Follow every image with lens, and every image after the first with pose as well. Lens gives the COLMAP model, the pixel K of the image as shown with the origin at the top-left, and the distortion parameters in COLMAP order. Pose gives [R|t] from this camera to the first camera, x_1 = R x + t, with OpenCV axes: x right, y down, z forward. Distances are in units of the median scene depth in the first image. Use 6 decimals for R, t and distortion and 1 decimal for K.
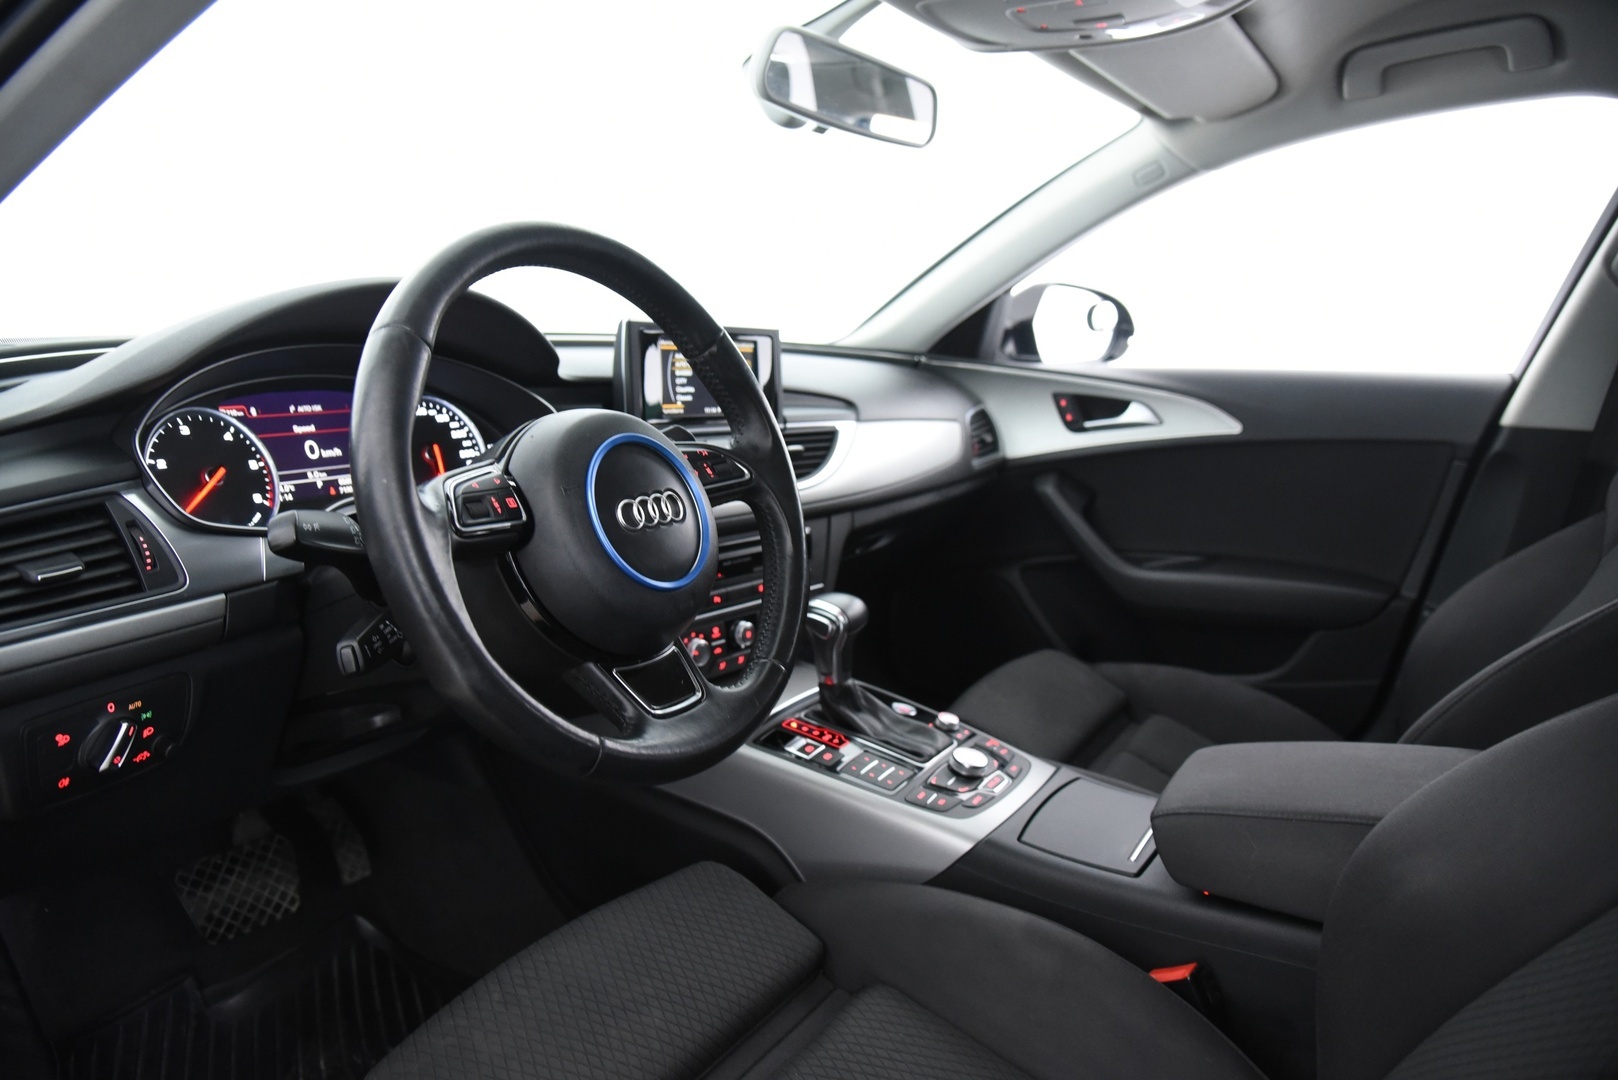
lens RADIAL K [[1097.4, 0, 809.0], [0, 1097.4, 540.0], [0, 0, 1]] dist [-0.122181, 0.064675]
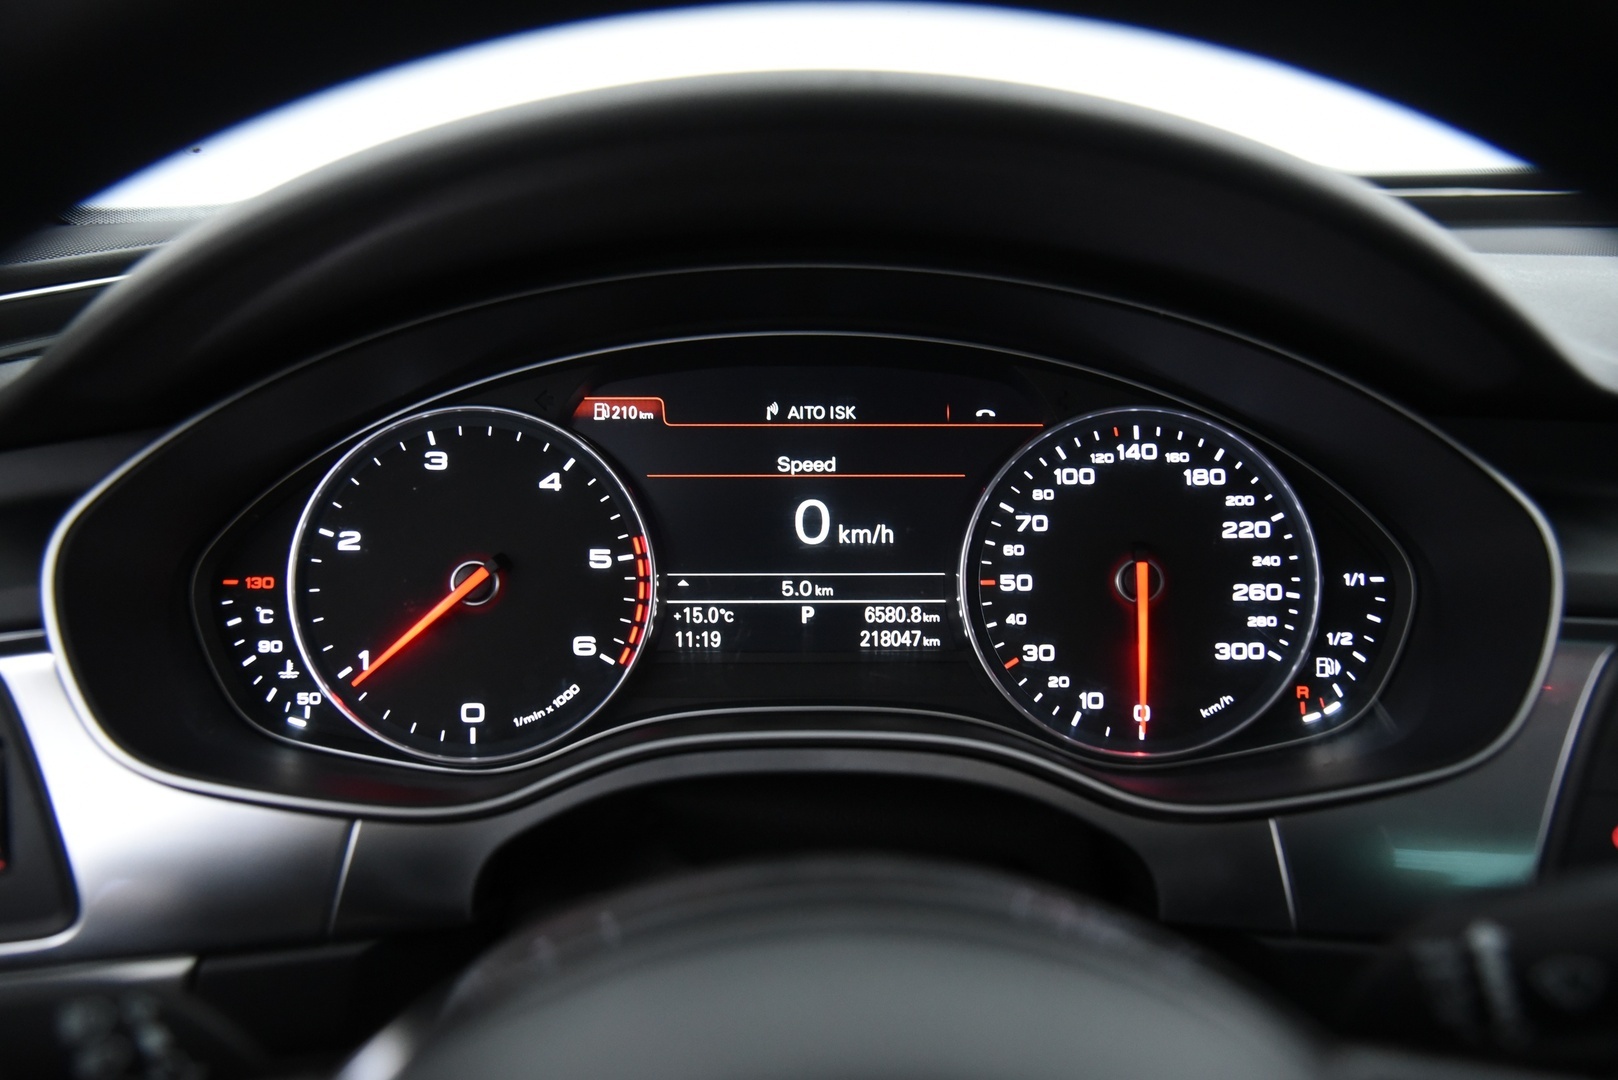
lens RADIAL K [[1406.4, 0, 809.0], [0, 1406.4, 540.0], [0, 0, 1]] dist [-0.038341, 0.004386]
pose [[0.552211, 0.231211, -0.801002, -0.046089], [-0.145595, 0.972755, 0.180414, -0.149194], [0.820893, 0.016995, 0.570829, 0.618973]]
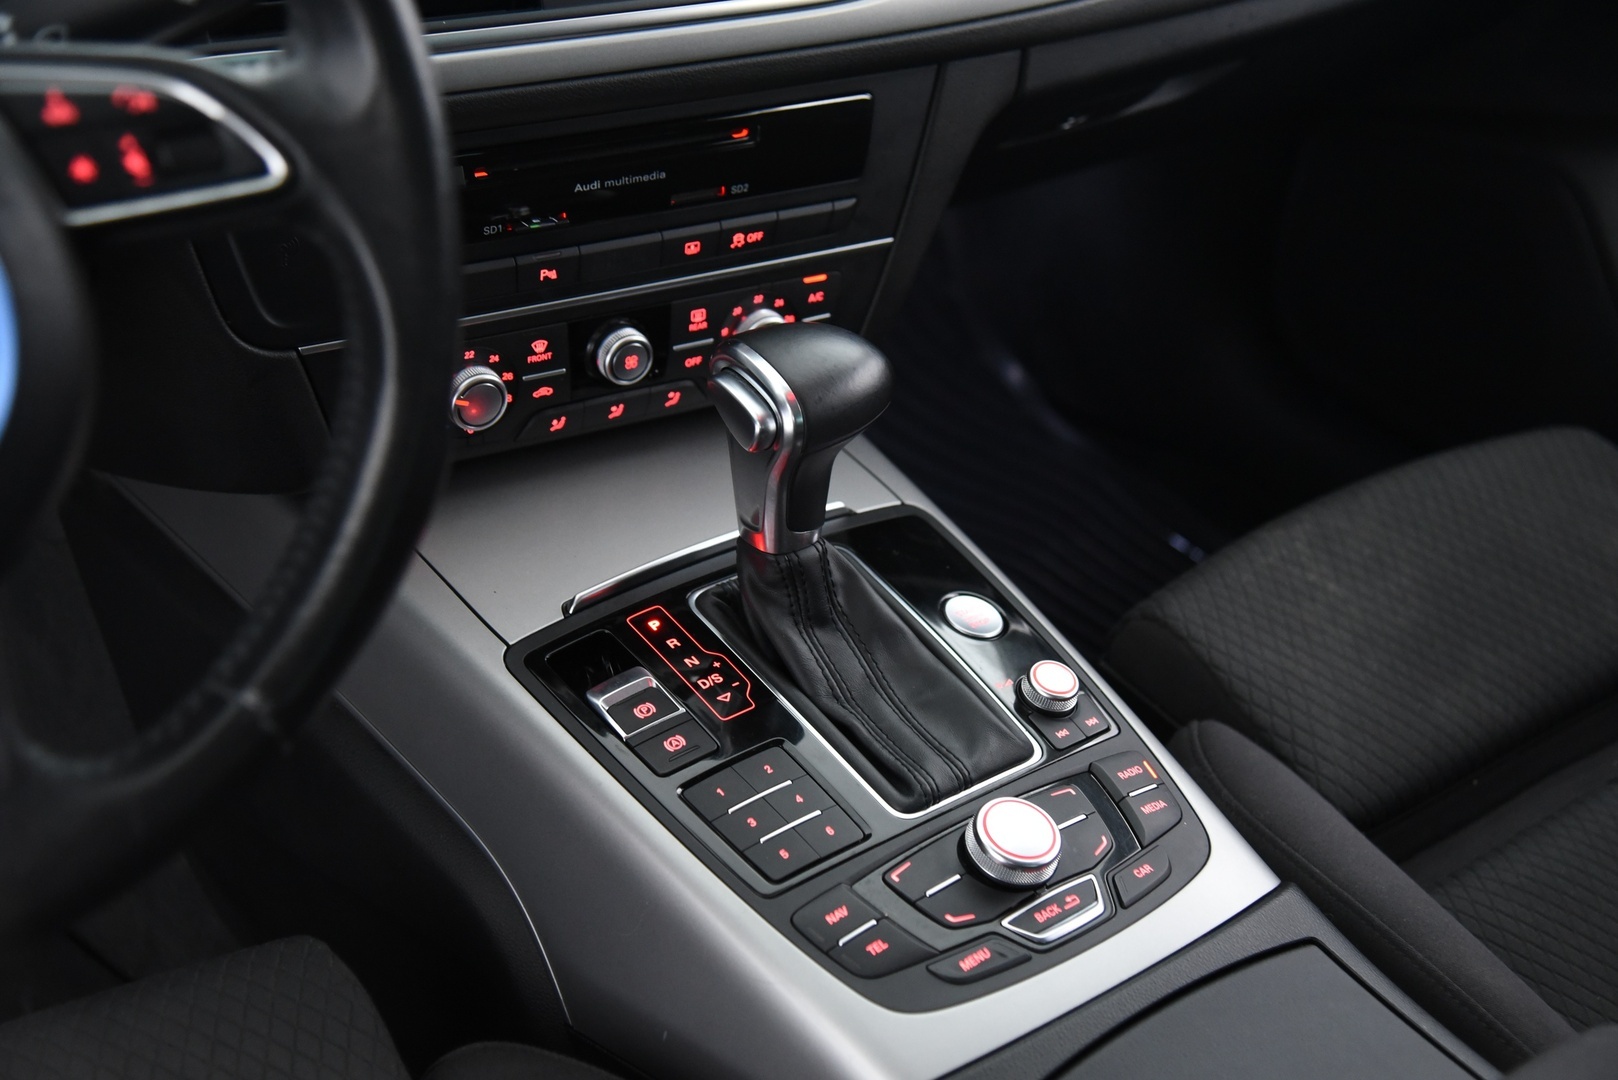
lens RADIAL K [[2262.3, 0, 809.0], [0, 2262.3, 540.0], [0, 0, 1]] dist [0.205397, 0.021502]
pose [[0.943395, 0.234797, -0.234257, 0.251560], [-0.134801, 0.916760, 0.376005, -0.204965], [0.303043, -0.323143, 0.896517, 0.274392]]
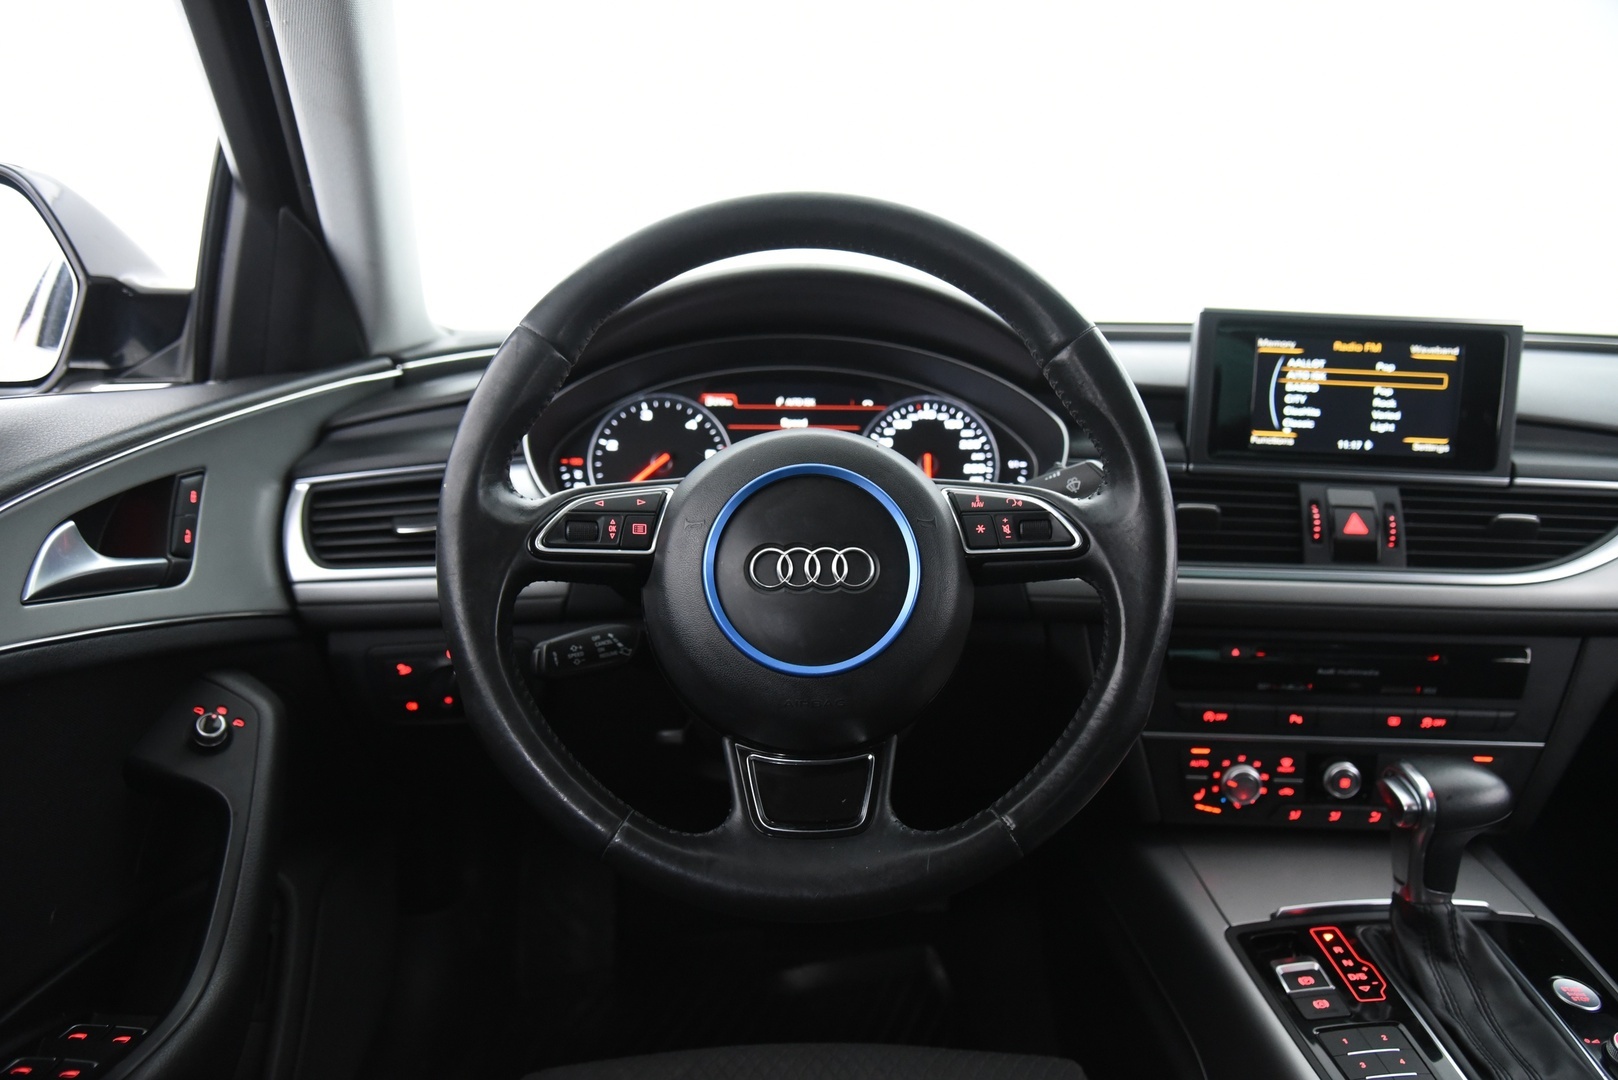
lens RADIAL K [[1187.6, 0, 809.0], [0, 1187.6, 540.0], [0, 0, 1]] dist [-0.097882, 0.075469]
pose [[0.565359, 0.150974, -0.810911, 0.356167], [-0.150942, 0.985442, 0.078234, -0.075274], [0.810917, 0.078170, 0.579917, 0.356034]]
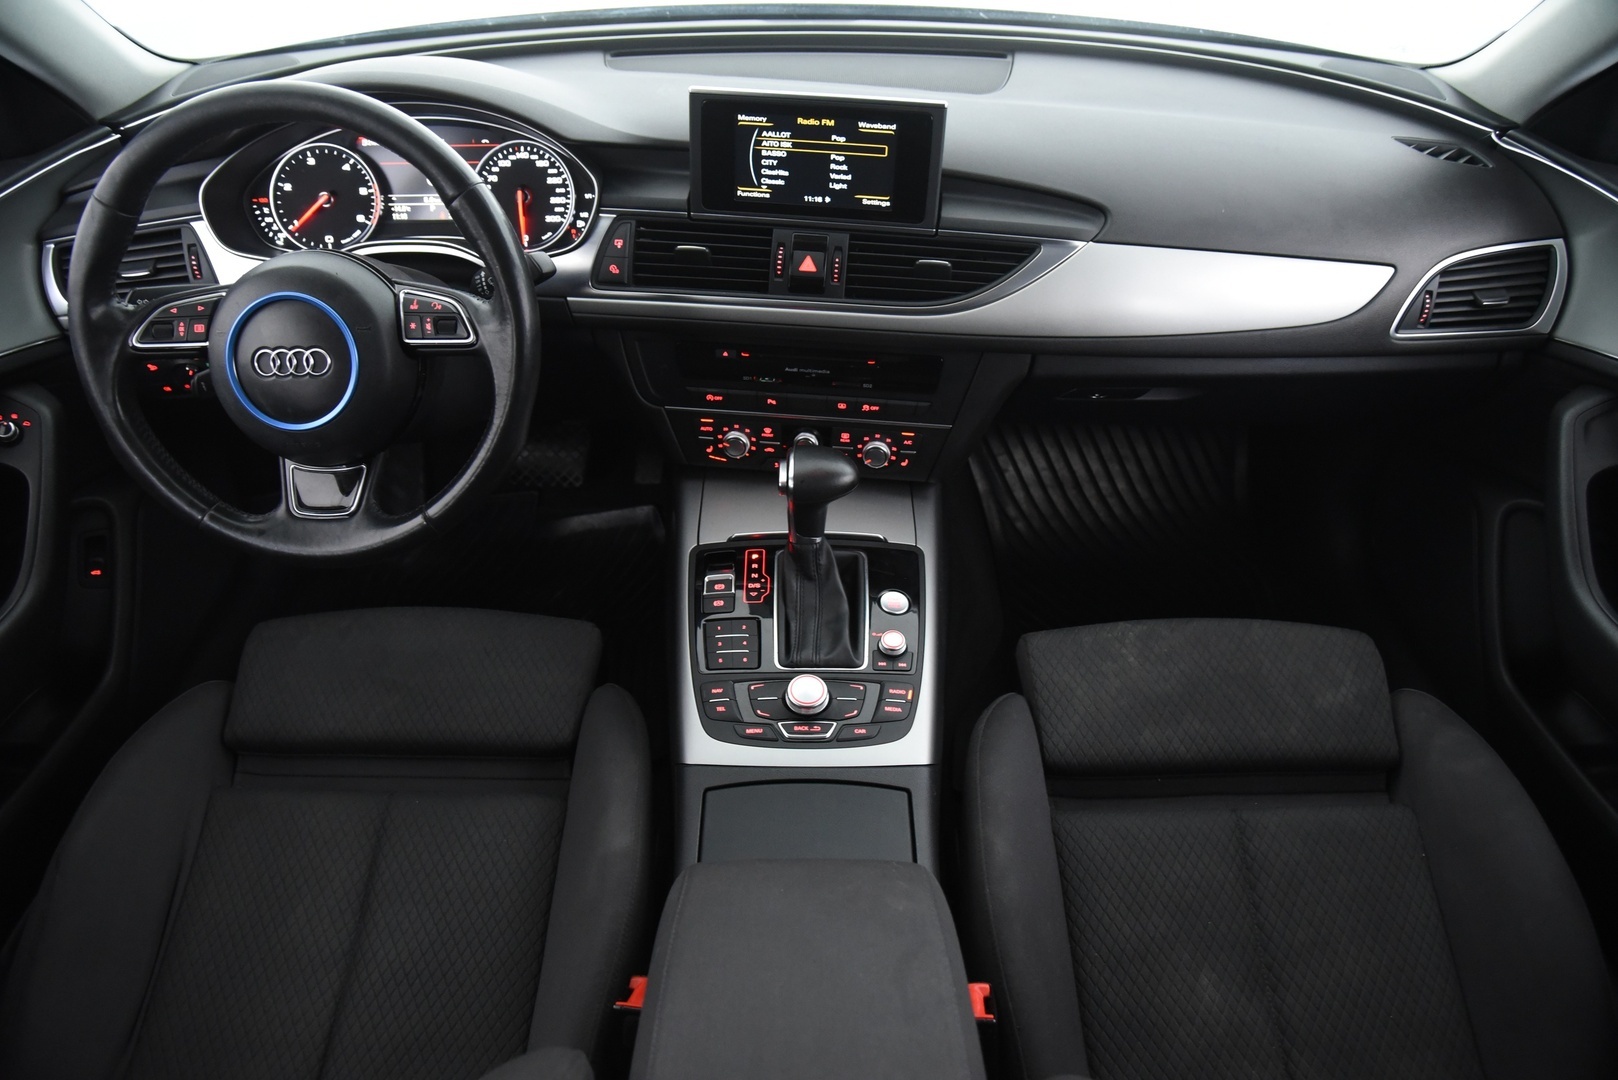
lens RADIAL K [[1097.4, 0, 809.0], [0, 1097.4, 540.0], [0, 0, 1]] dist [-0.122181, 0.064675]
pose [[0.530732, 0.497952, -0.685833, 0.716297], [-0.151055, 0.851824, 0.501576, -0.361275], [0.833970, -0.162604, 0.527308, 0.564891]]
